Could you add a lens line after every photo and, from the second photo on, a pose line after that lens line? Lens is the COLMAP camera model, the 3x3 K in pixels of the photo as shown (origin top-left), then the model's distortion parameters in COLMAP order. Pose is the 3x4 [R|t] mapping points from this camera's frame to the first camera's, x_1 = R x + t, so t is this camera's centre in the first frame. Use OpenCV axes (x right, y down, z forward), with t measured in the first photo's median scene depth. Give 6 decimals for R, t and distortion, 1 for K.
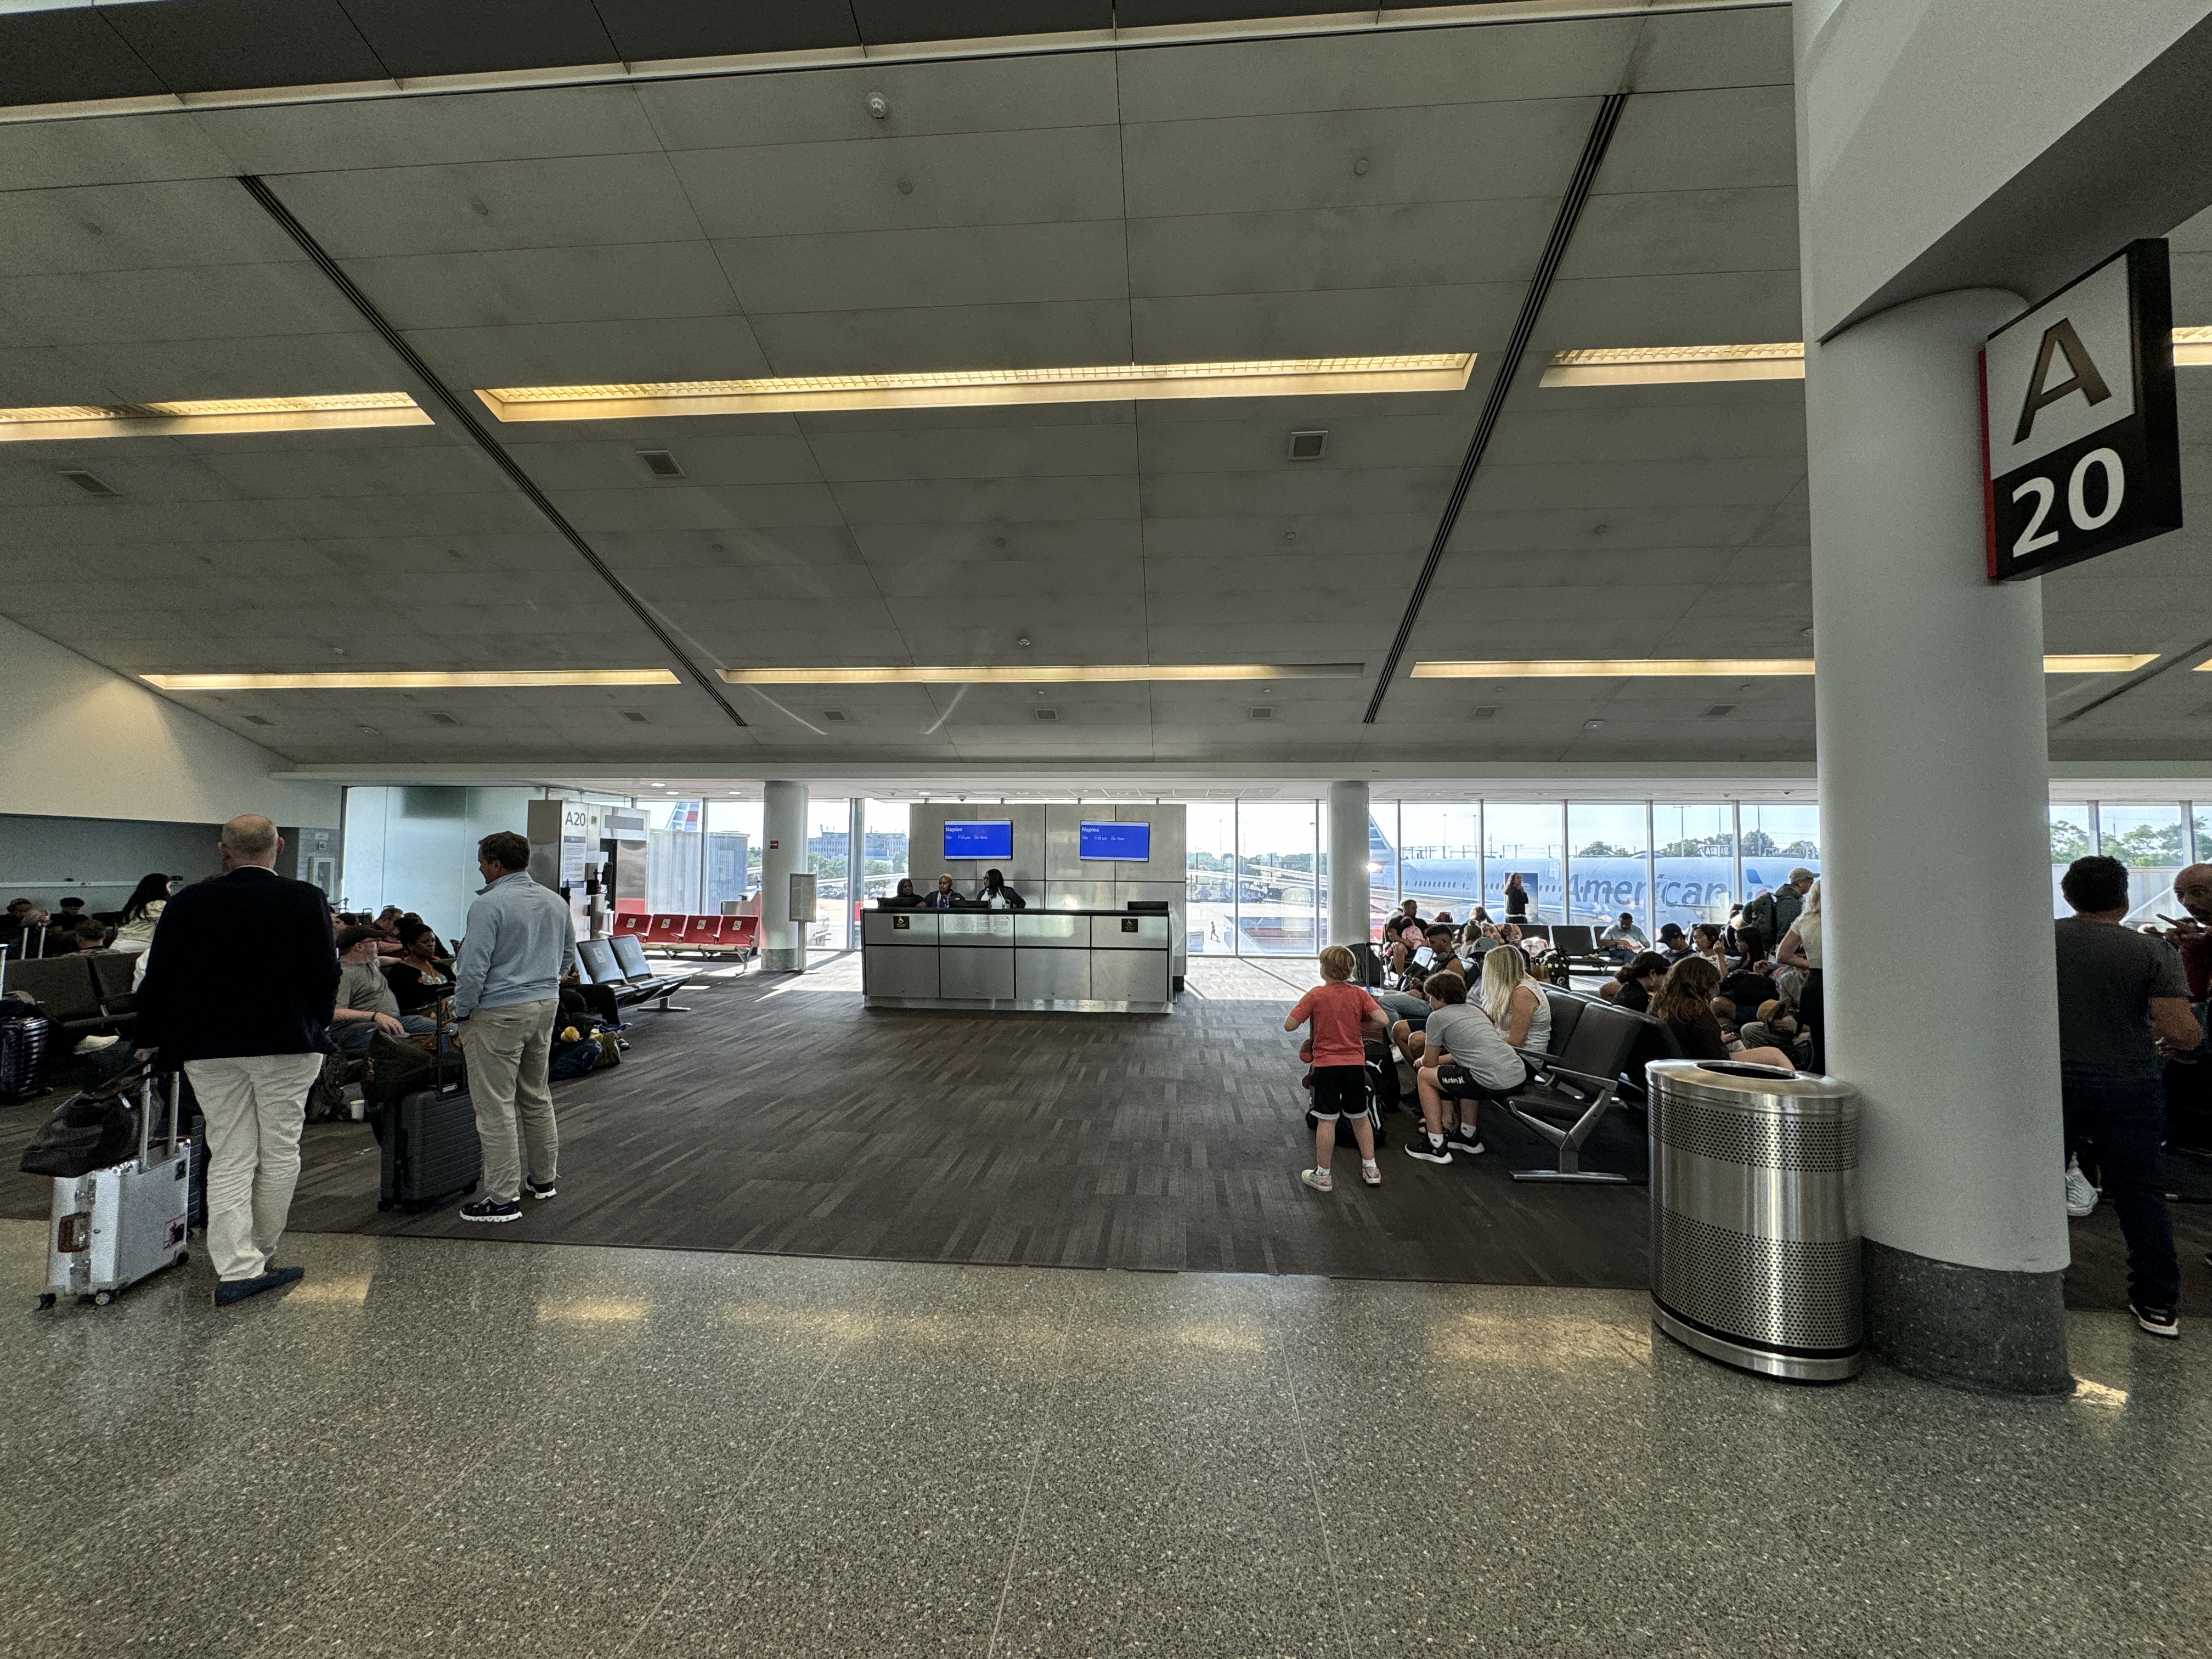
lens RADIAL K [[914.7, 0, 1100.8], [0, 914.7, 825.6], [0, 0, 1]] dist [-0.006260, 0.000373]
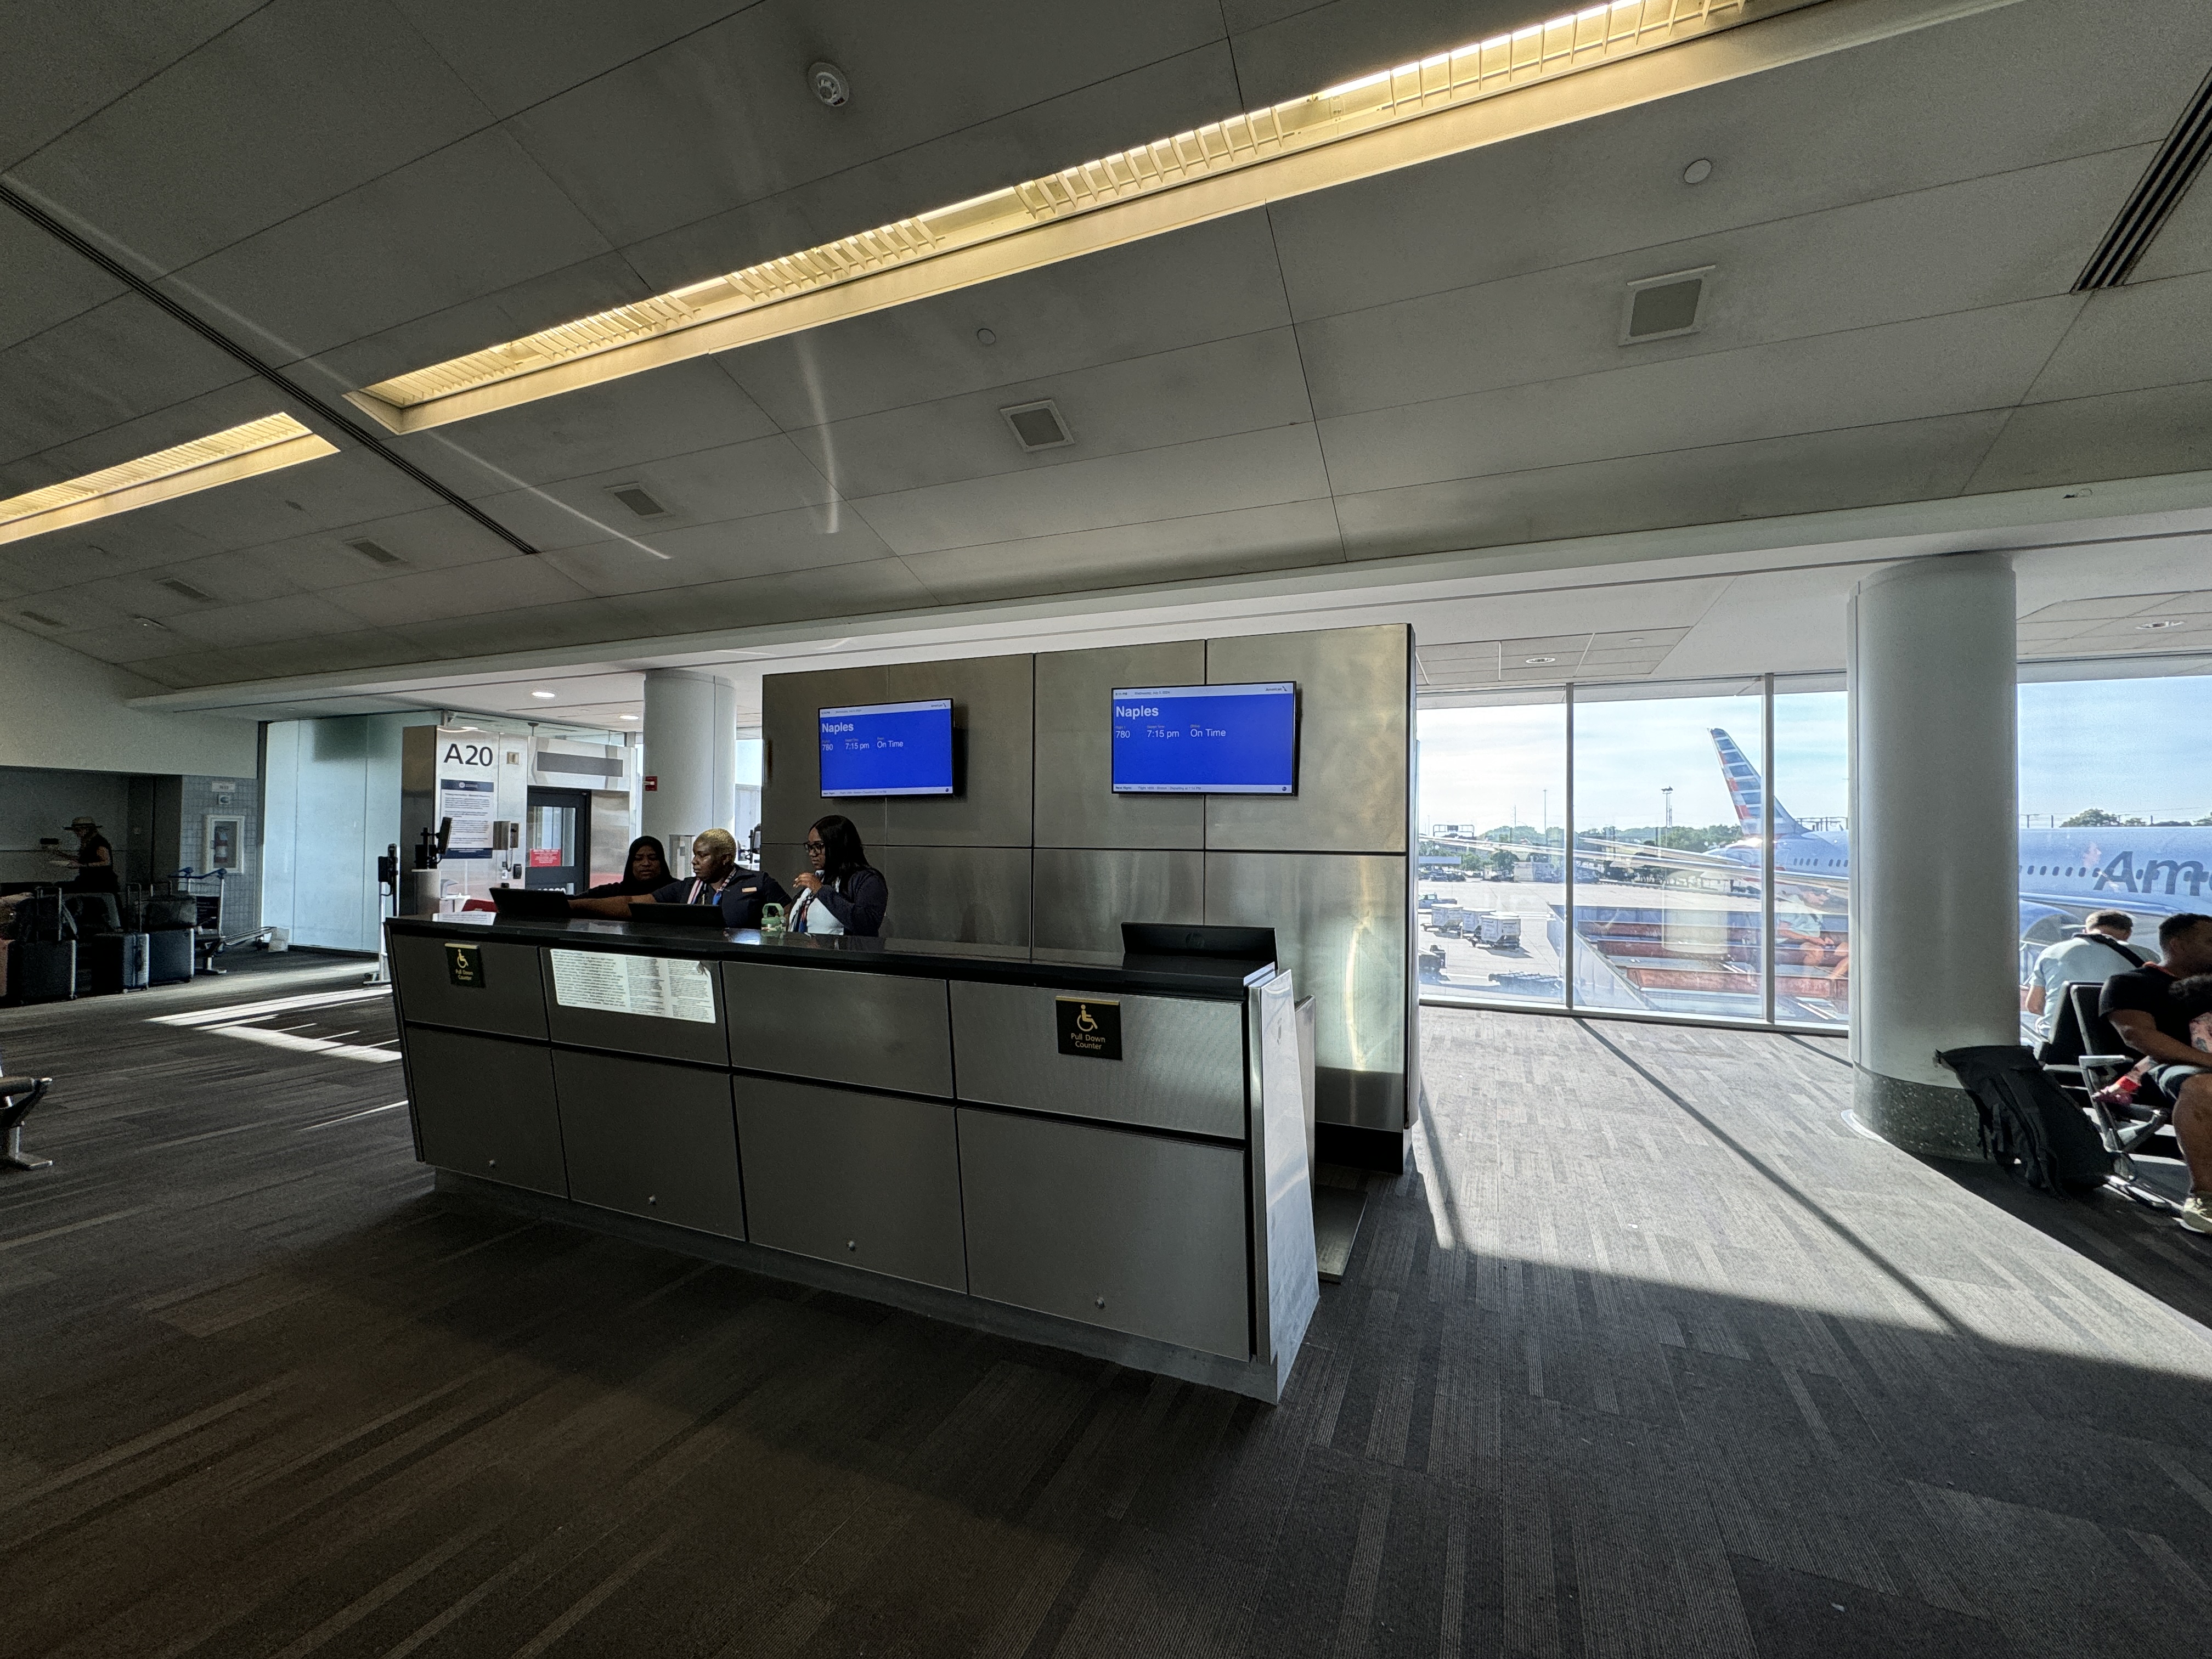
lens RADIAL K [[914.7, 0, 1100.8], [0, 914.7, 825.6], [0, 0, 1]] dist [-0.006260, 0.000373]
pose [[0.947061, -0.001936, -0.321048, 0.080699], [0.010750, 0.999612, 0.025684, 0.034261], [0.320874, -0.027776, 0.946715, 0.549849]]
